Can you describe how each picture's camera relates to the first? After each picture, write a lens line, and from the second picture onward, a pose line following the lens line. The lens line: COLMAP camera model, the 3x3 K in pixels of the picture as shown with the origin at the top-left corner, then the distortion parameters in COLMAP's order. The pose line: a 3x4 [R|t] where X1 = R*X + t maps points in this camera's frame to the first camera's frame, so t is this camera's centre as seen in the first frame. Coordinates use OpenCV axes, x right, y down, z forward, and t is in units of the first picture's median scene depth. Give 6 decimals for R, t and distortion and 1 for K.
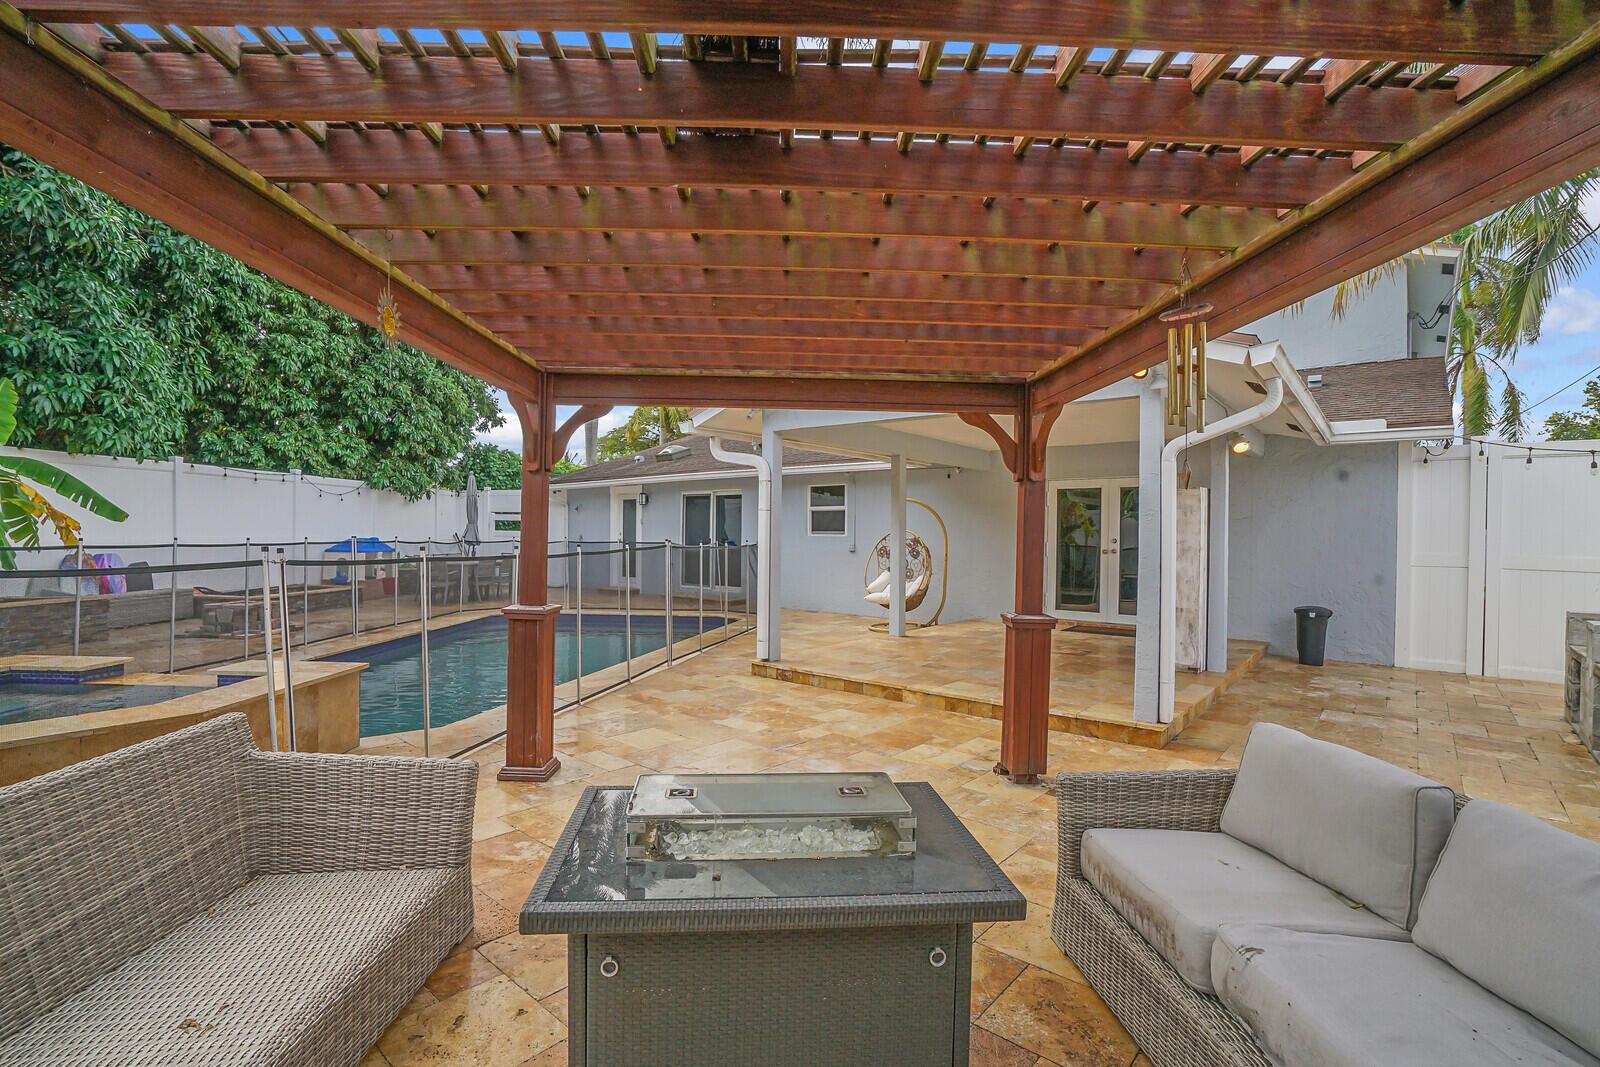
lens RADIAL K [[746.0, 0, 744.3], [0, 746.0, 539.8], [0, 0, 1]] dist [-0.038709, 0.007996]
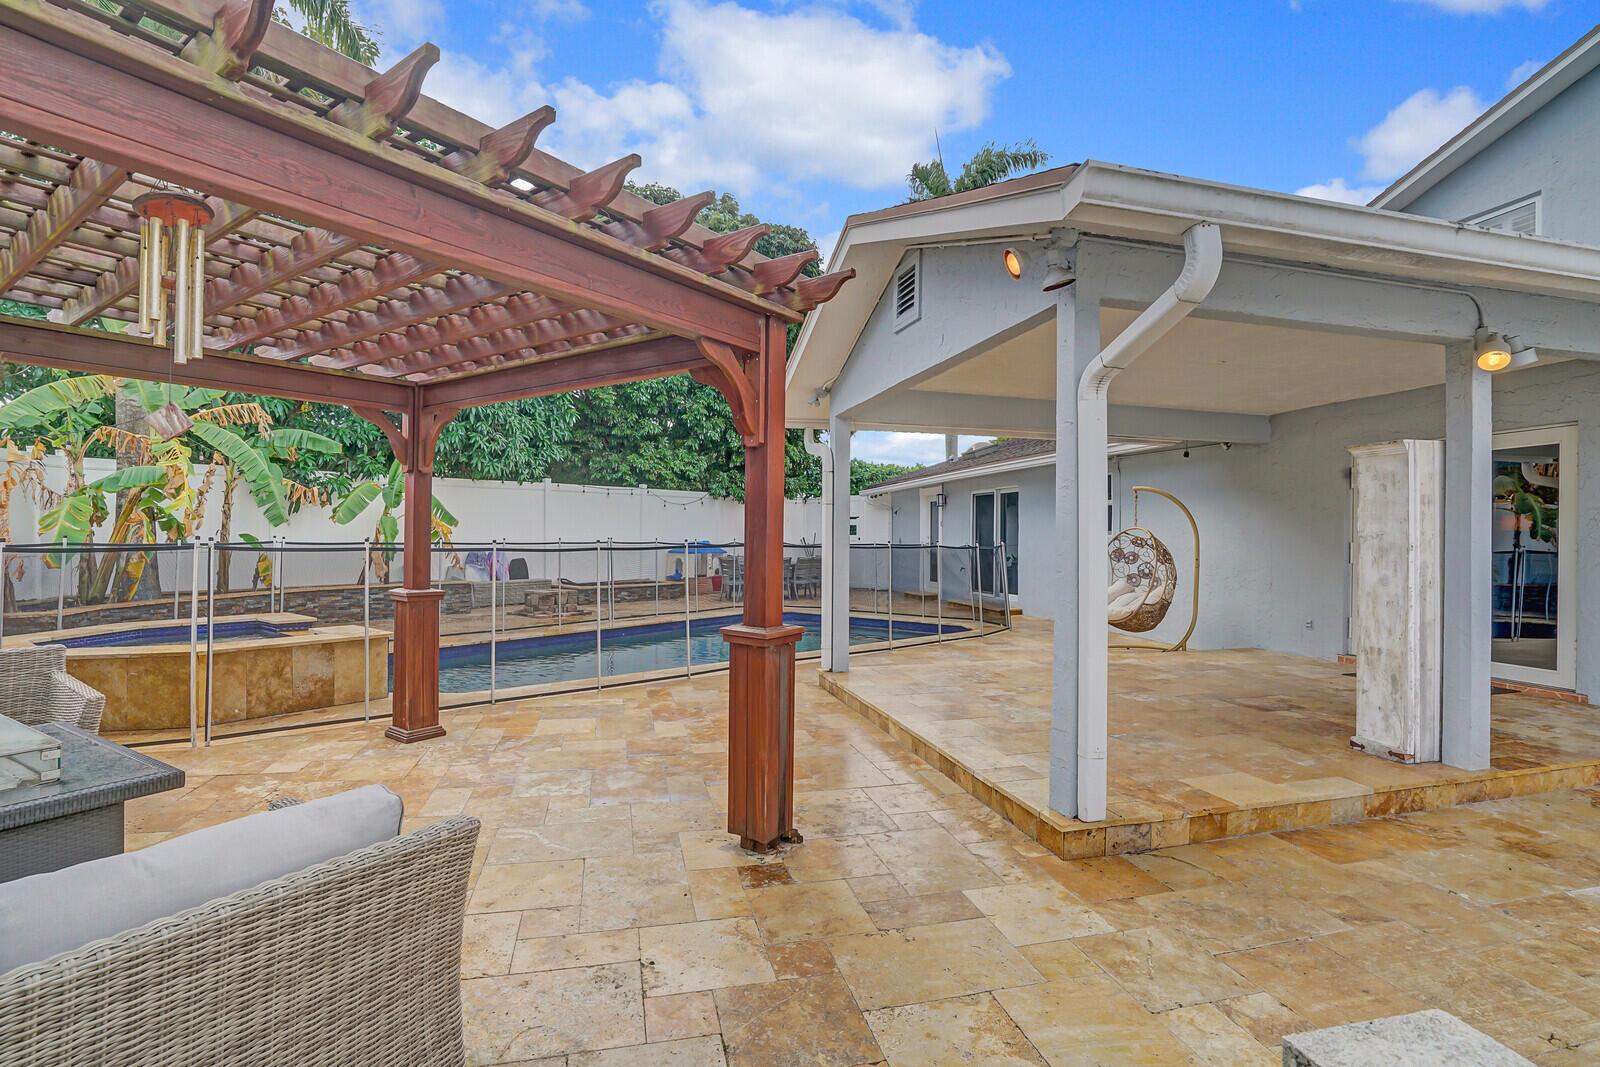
lens RADIAL K [[746.0, 0, 758.8], [0, 746.0, 538.3], [0, 0, 1]] dist [-0.038709, 0.007996]
pose [[0.817496, -0.004527, -0.575917, 0.299313], [-0.002783, 0.999926, -0.011811, 0.007716], [0.575928, 0.011258, 0.817423, 0.136430]]
